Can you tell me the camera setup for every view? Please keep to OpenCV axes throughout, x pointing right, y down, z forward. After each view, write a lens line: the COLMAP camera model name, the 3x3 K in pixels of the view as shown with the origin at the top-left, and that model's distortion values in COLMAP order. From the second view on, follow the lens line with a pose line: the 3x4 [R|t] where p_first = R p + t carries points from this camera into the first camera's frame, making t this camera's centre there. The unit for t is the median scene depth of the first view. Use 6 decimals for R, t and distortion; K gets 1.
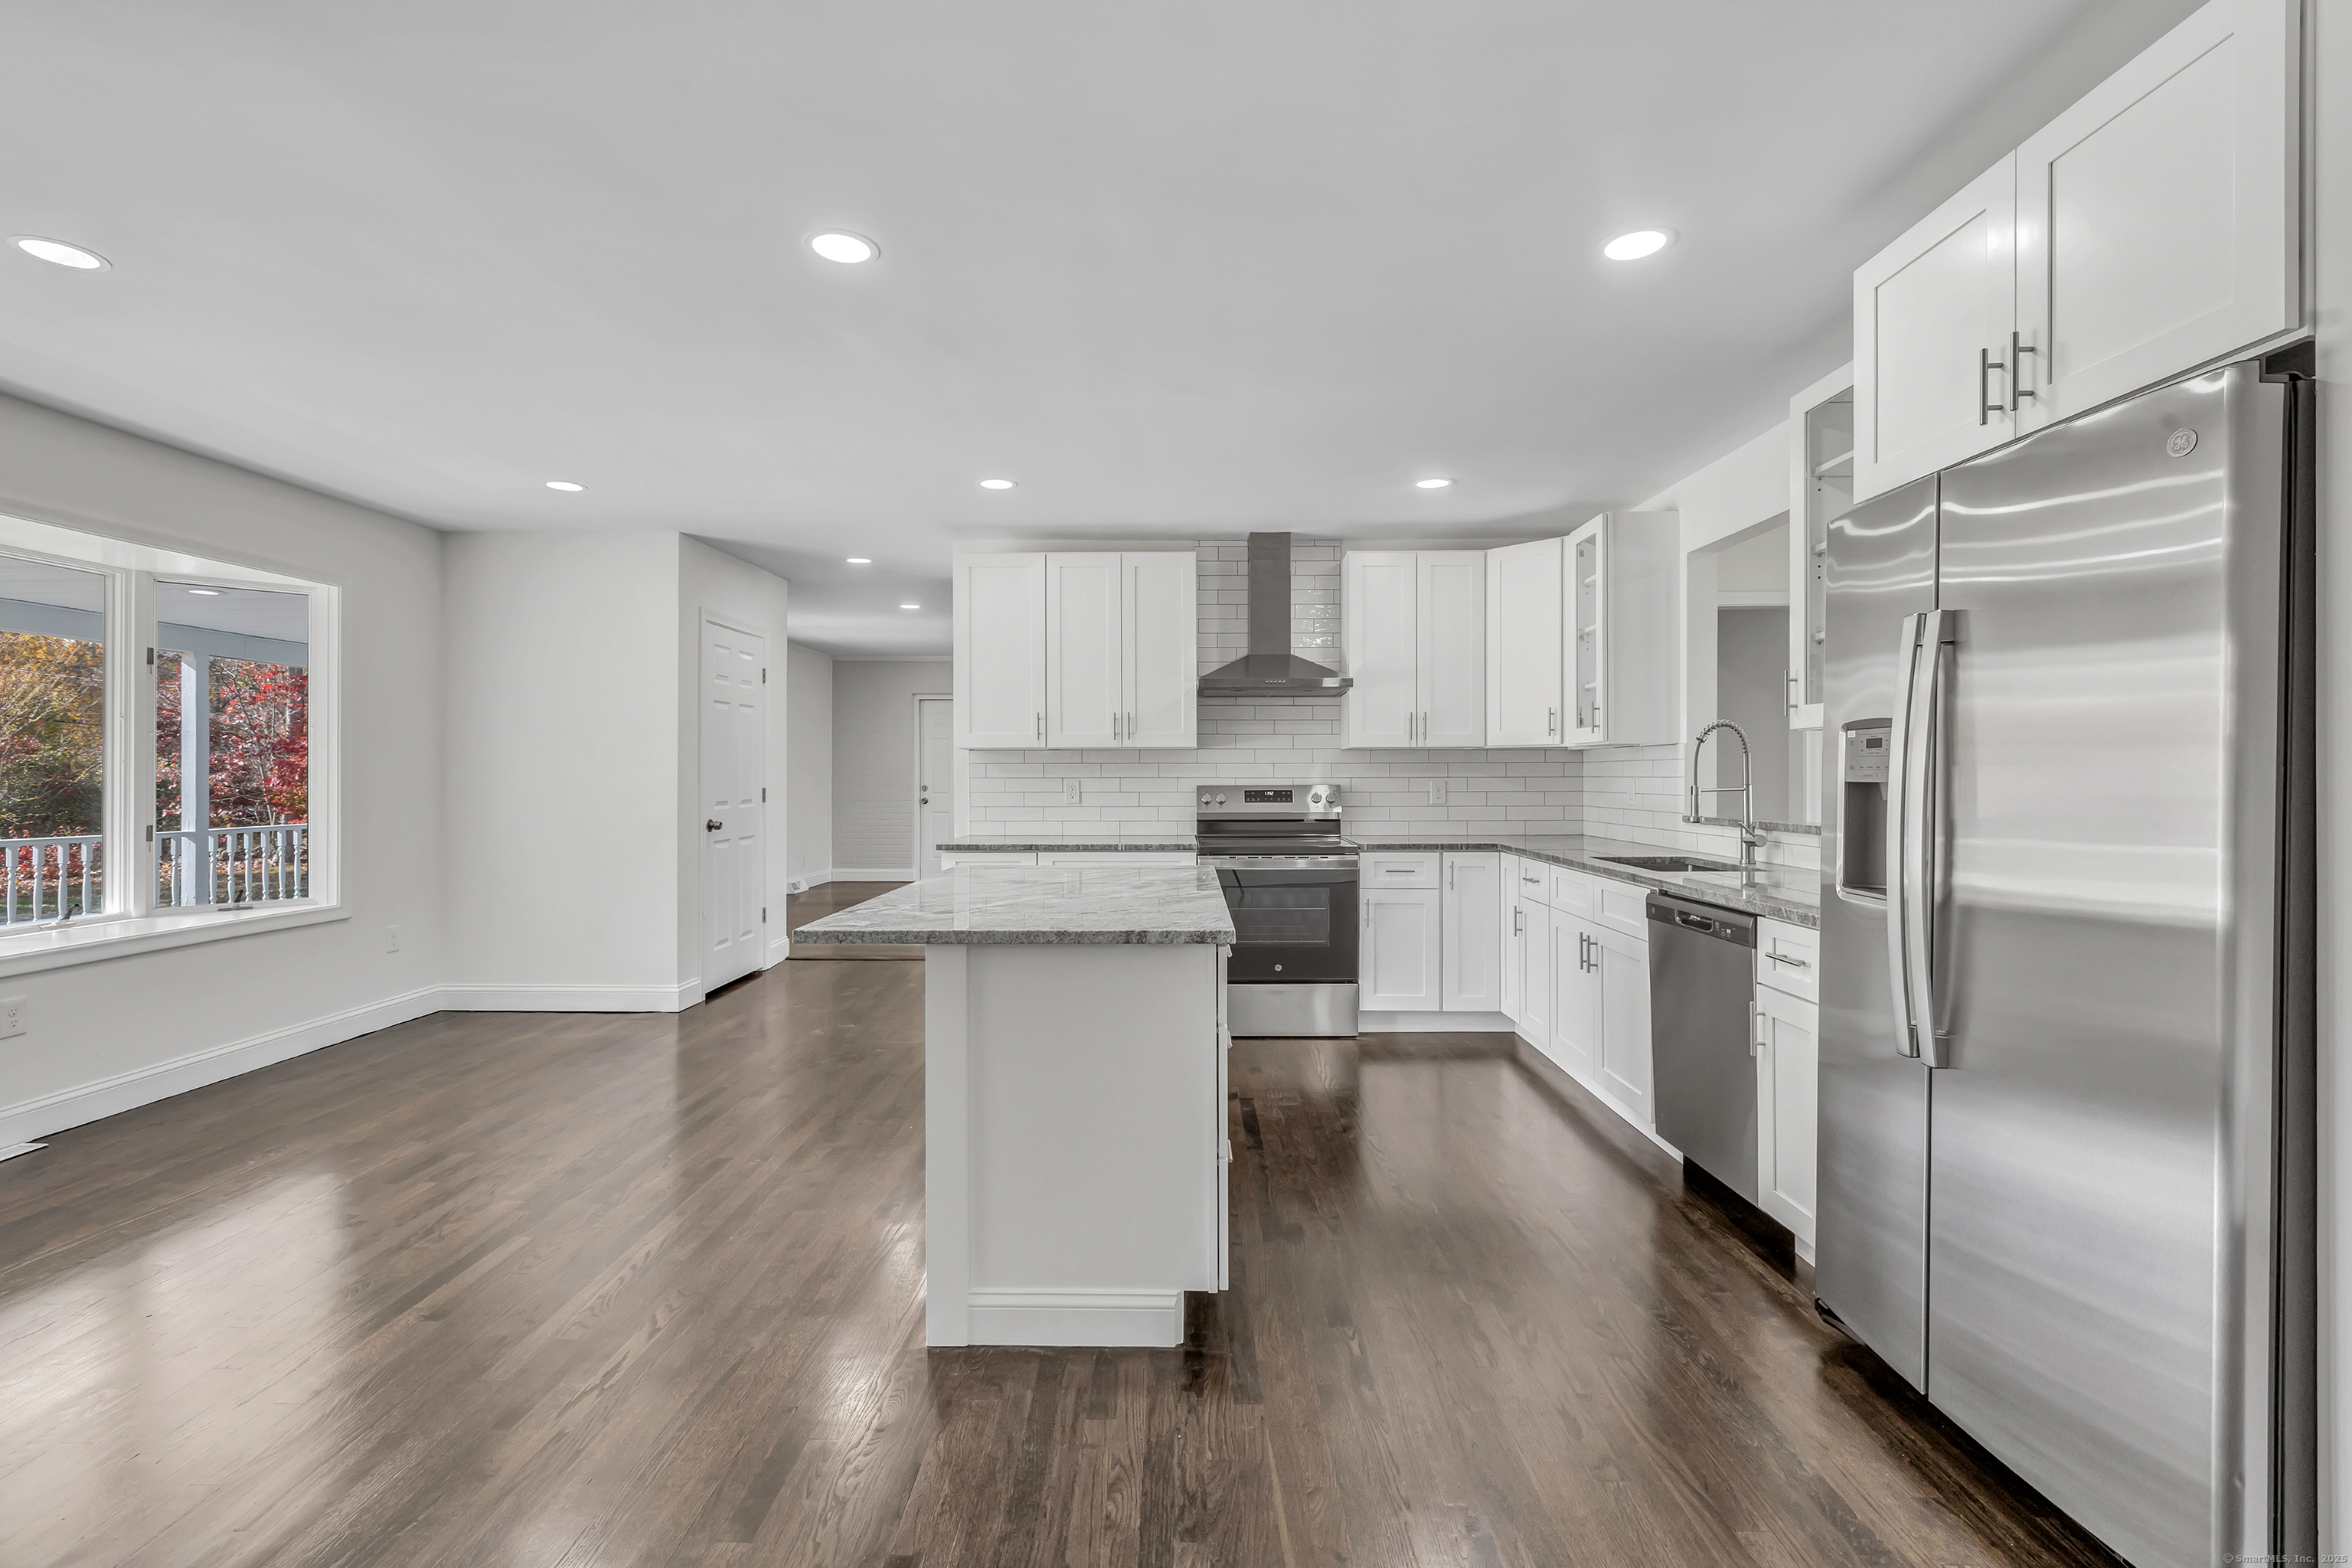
lens RADIAL K [[1043.3, 0, 1153.1], [0, 1043.3, 784.9], [0, 0, 1]] dist [0.023569, -0.000841]
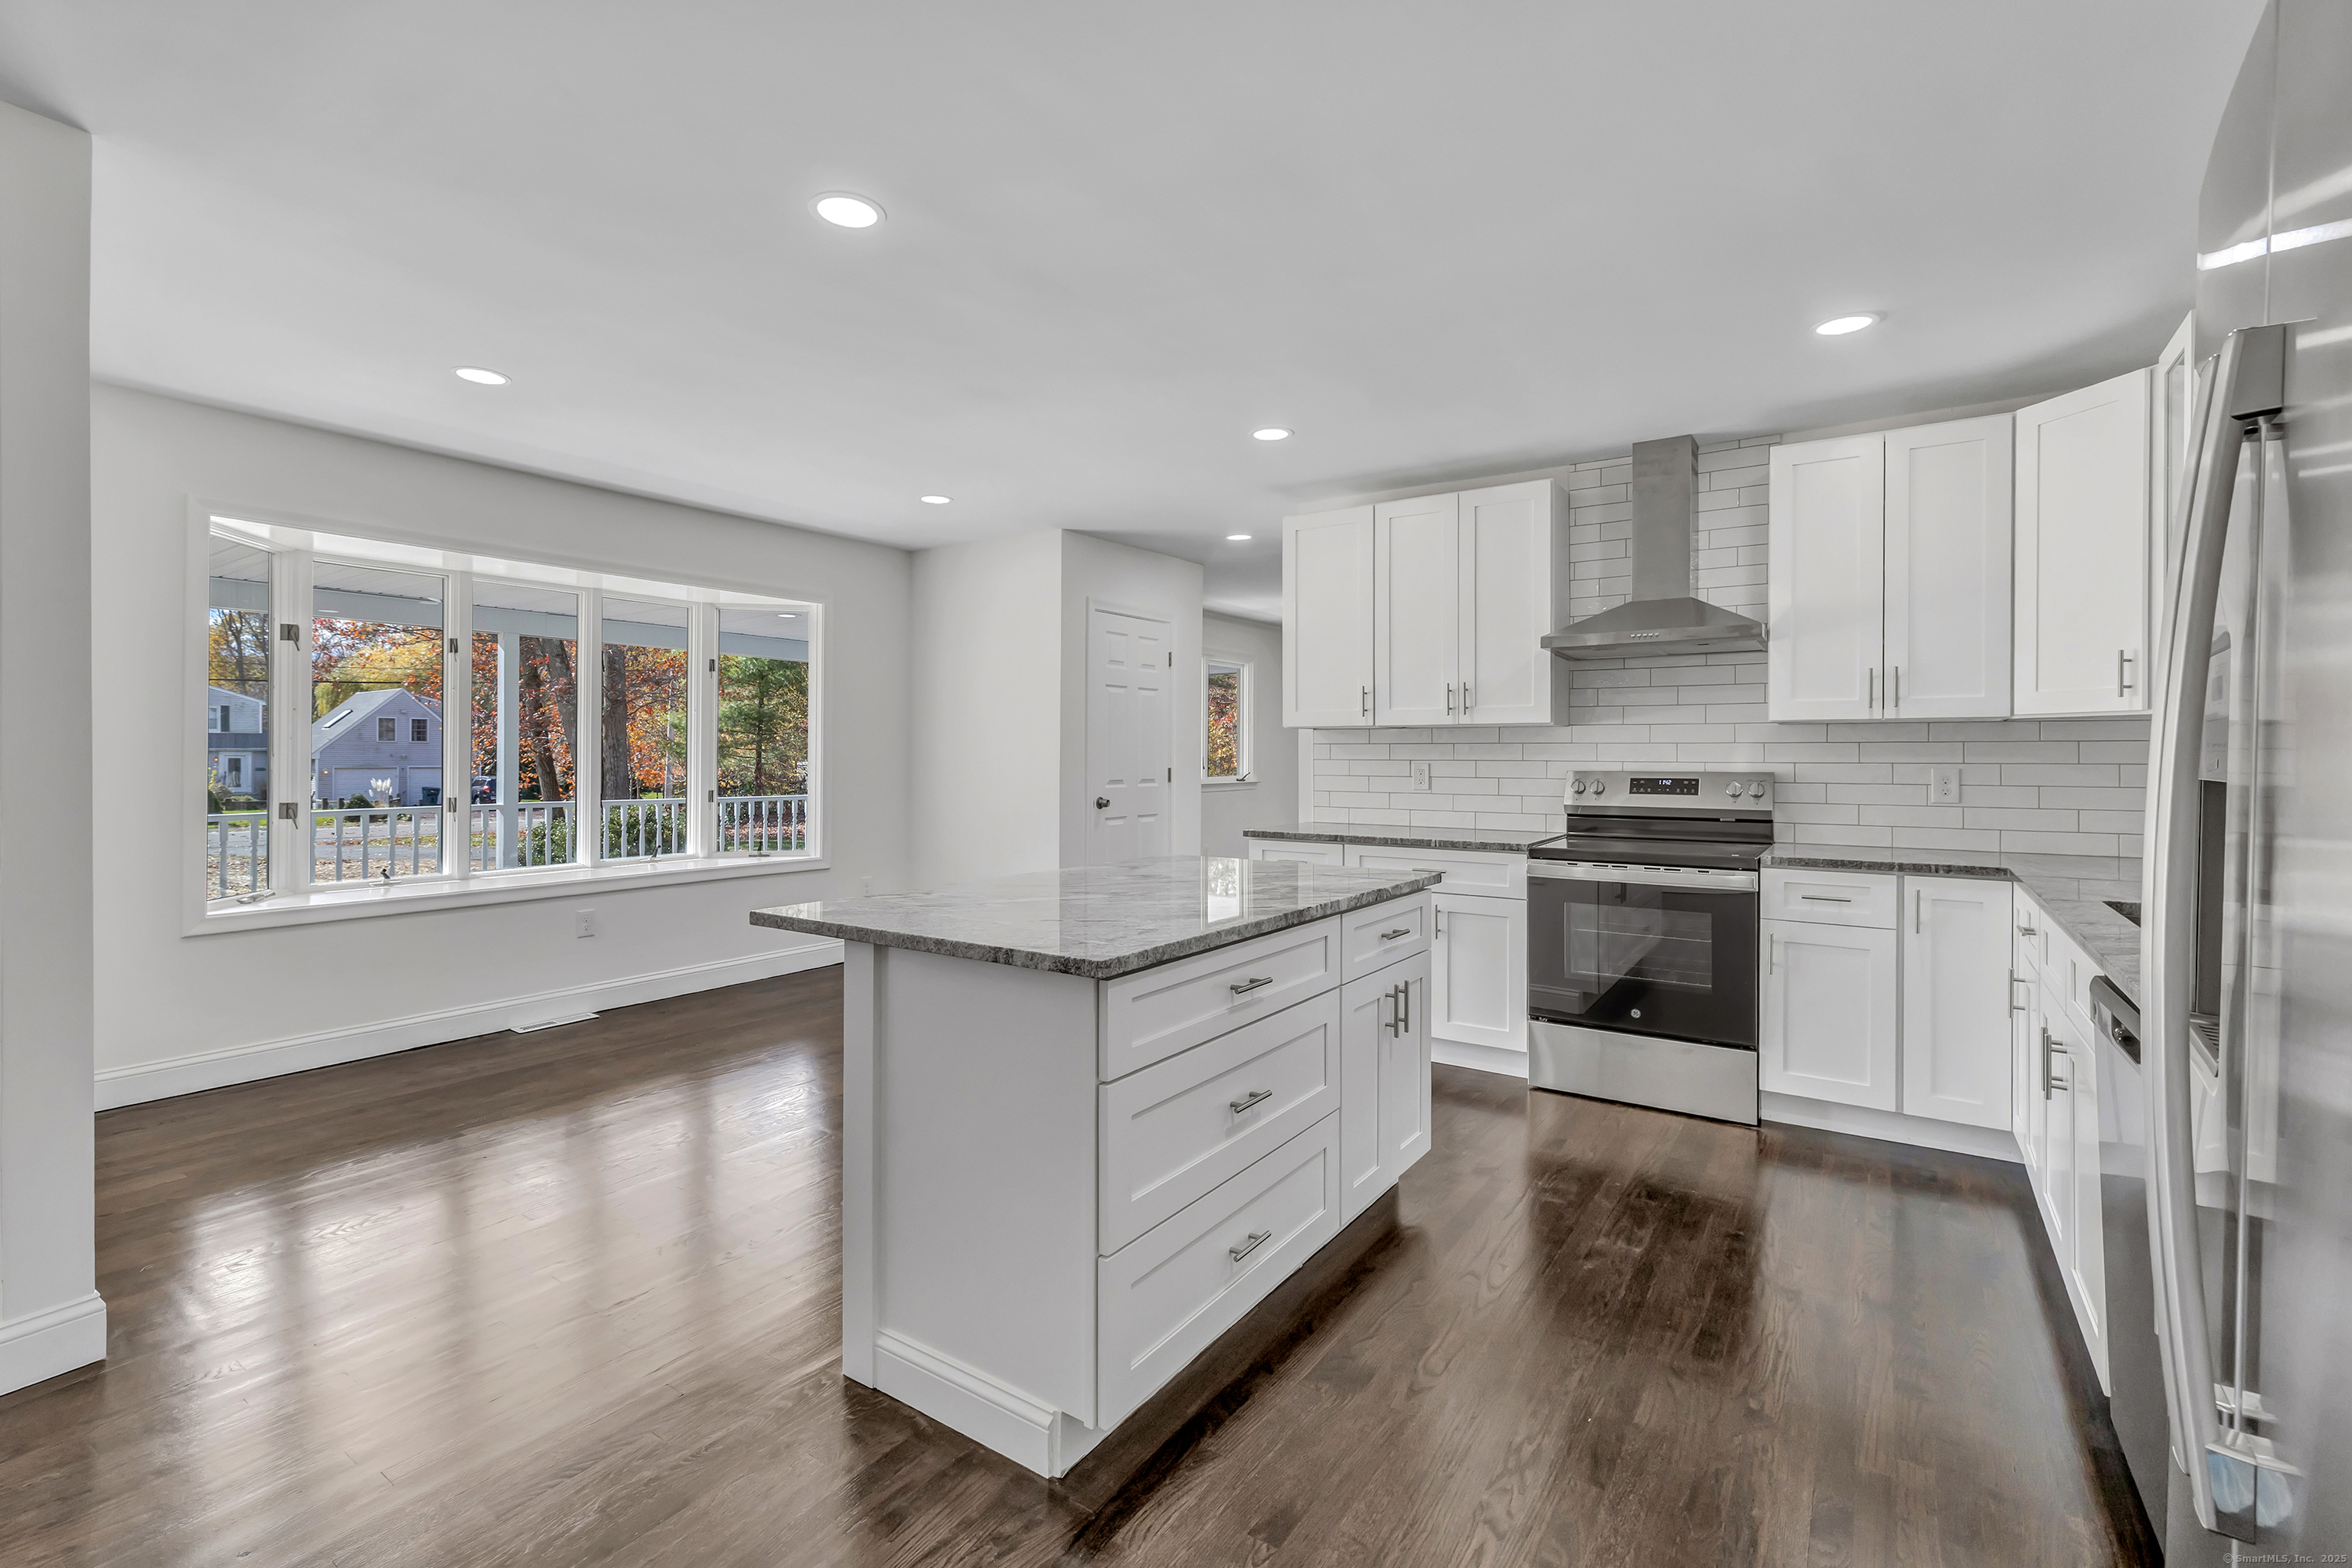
lens RADIAL K [[1043.3, 0, 1176.5], [0, 1043.3, 765.6], [0, 0, 1]] dist [0.023569, -0.000841]
pose [[0.840563, 0.009891, -0.541623, 0.238499], [-0.010127, 0.999945, 0.002544, -0.002641], [0.541618, 0.003347, 0.840618, 0.171710]]
